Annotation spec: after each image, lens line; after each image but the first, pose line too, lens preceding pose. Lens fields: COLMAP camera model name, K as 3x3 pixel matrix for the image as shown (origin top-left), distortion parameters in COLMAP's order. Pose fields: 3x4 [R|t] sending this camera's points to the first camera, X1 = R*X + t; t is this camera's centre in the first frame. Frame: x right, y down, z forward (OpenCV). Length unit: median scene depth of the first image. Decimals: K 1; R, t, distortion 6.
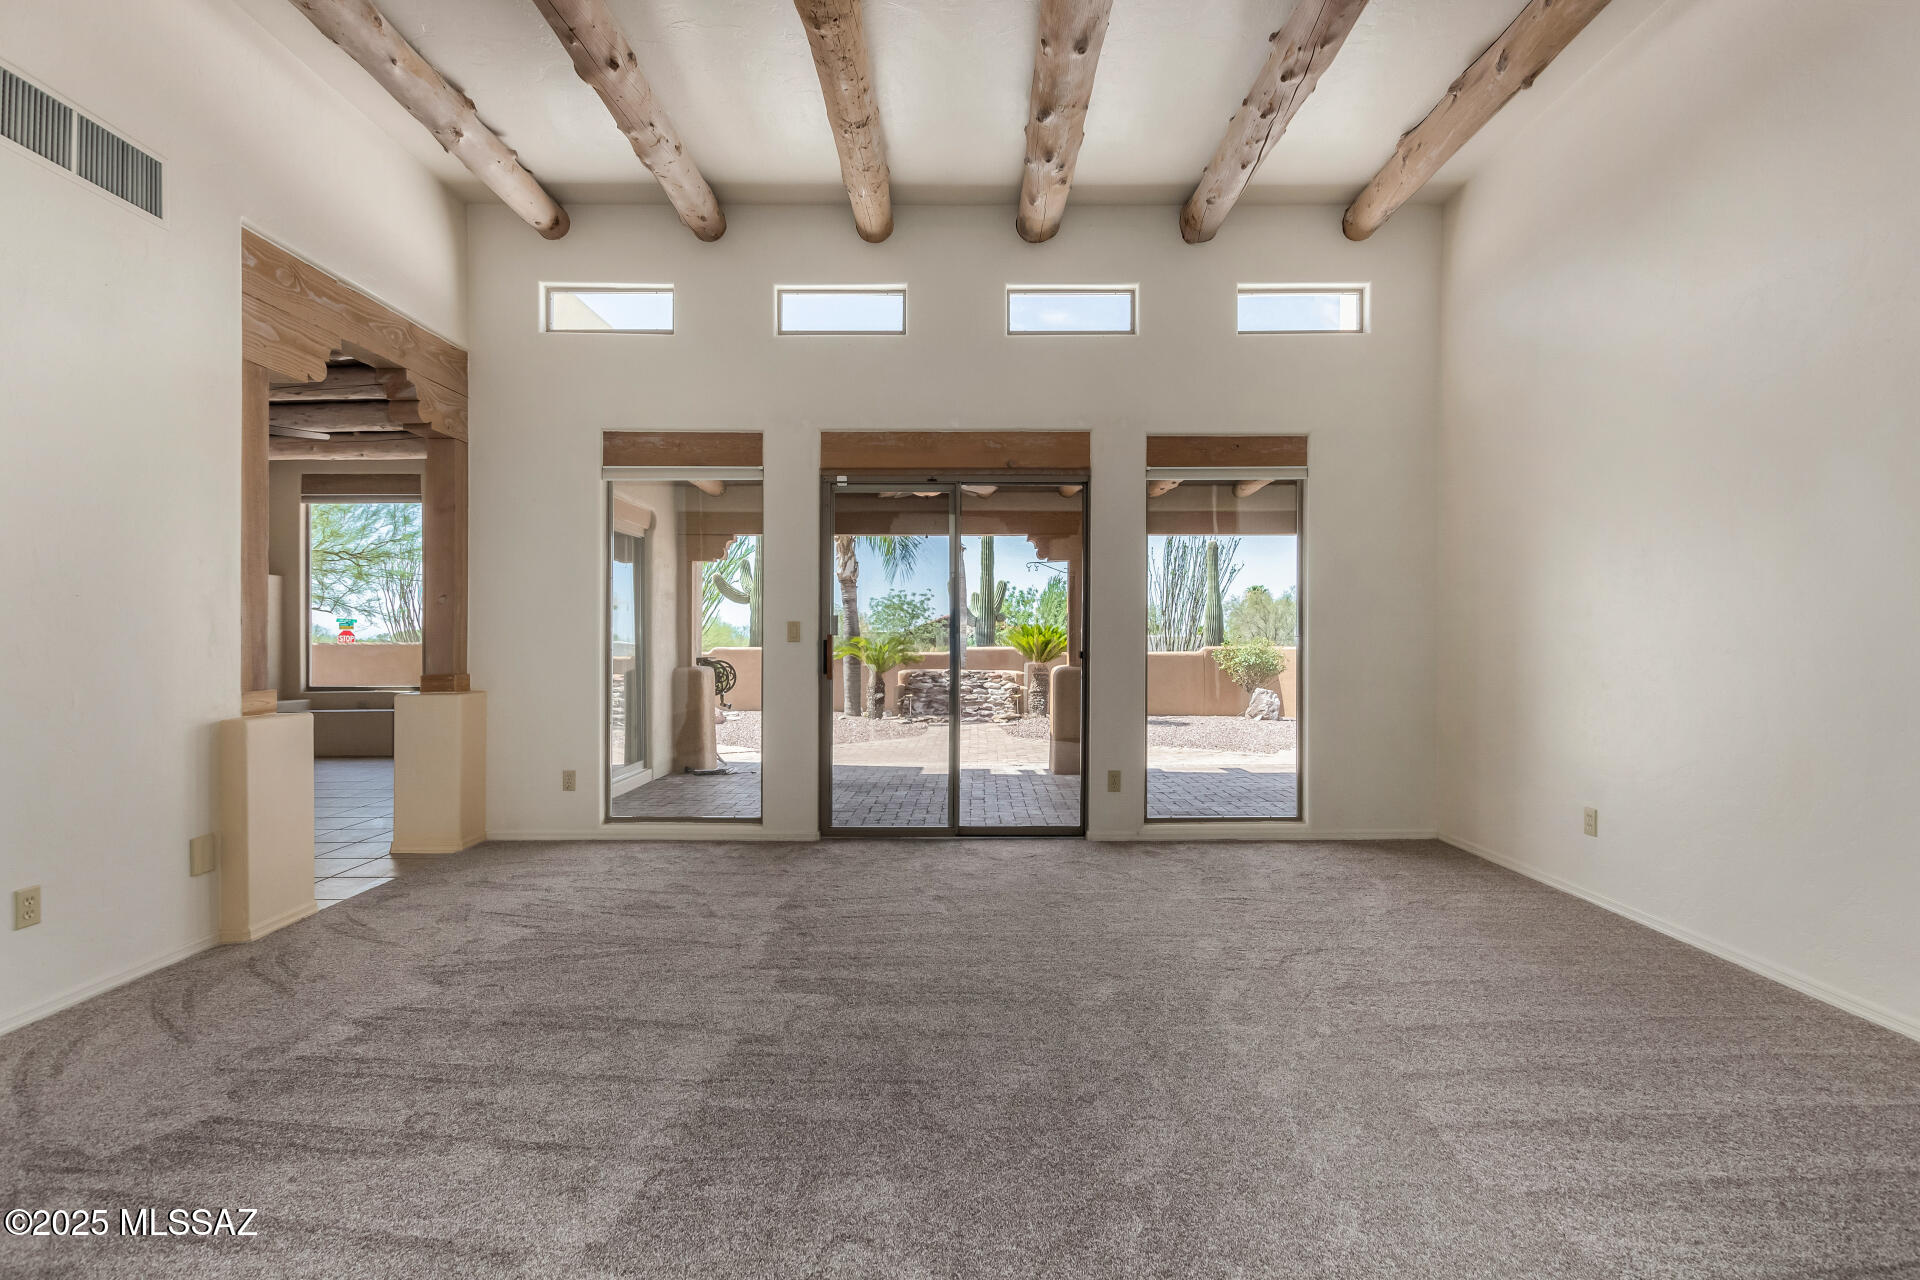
lens RADIAL K [[890.2, 0, 964.8], [0, 890.2, 643.3], [0, 0, 1]] dist [-0.000772, -0.000557]
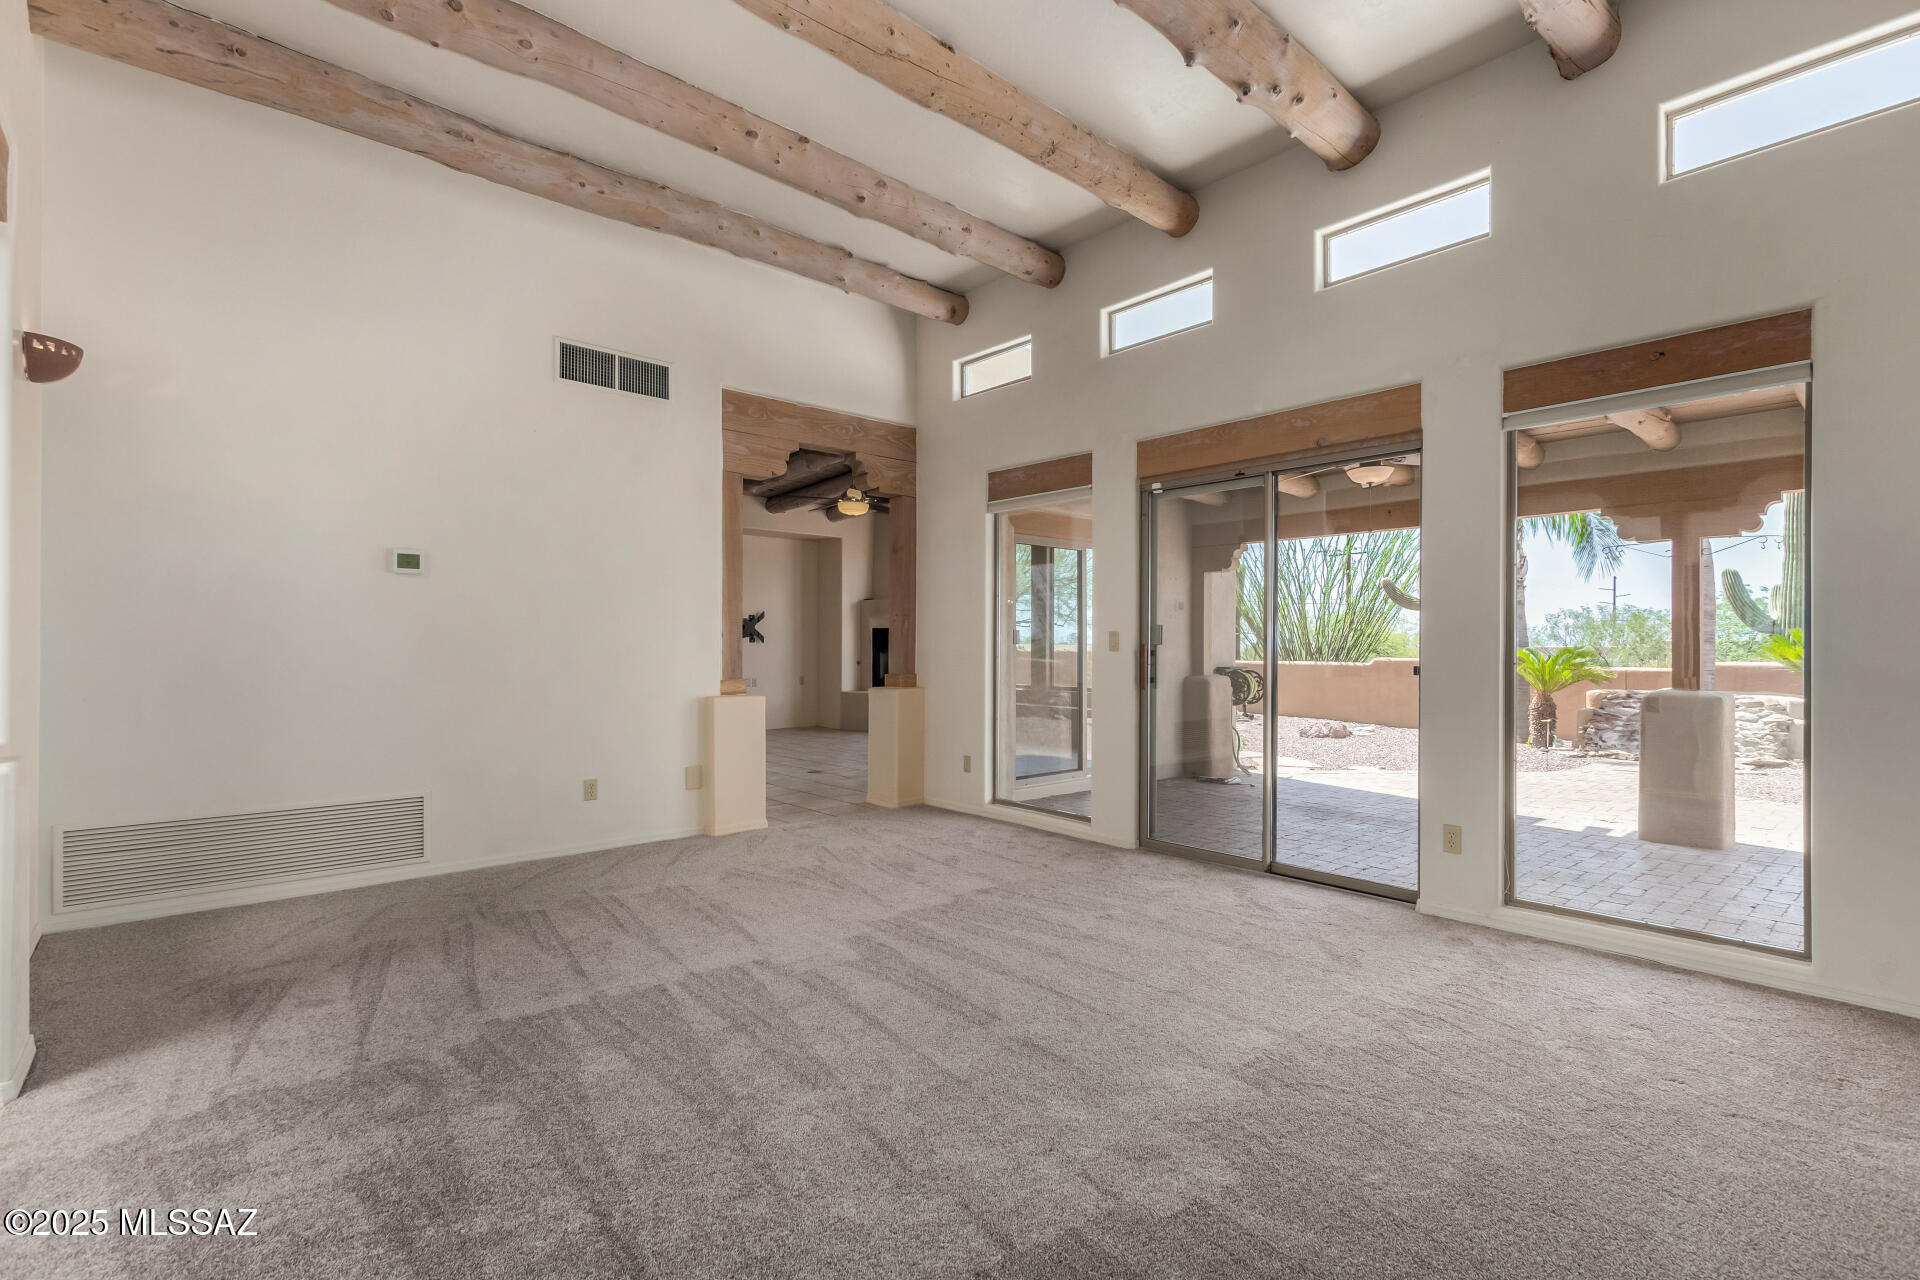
lens RADIAL K [[890.2, 0, 964.8], [0, 890.2, 643.3], [0, 0, 1]] dist [-0.000772, -0.000557]
pose [[0.656528, 0.000149, -0.754302, 0.478814], [-0.008433, 0.999939, -0.007143, -0.001834], [0.754254, 0.011050, 0.656489, 0.199454]]
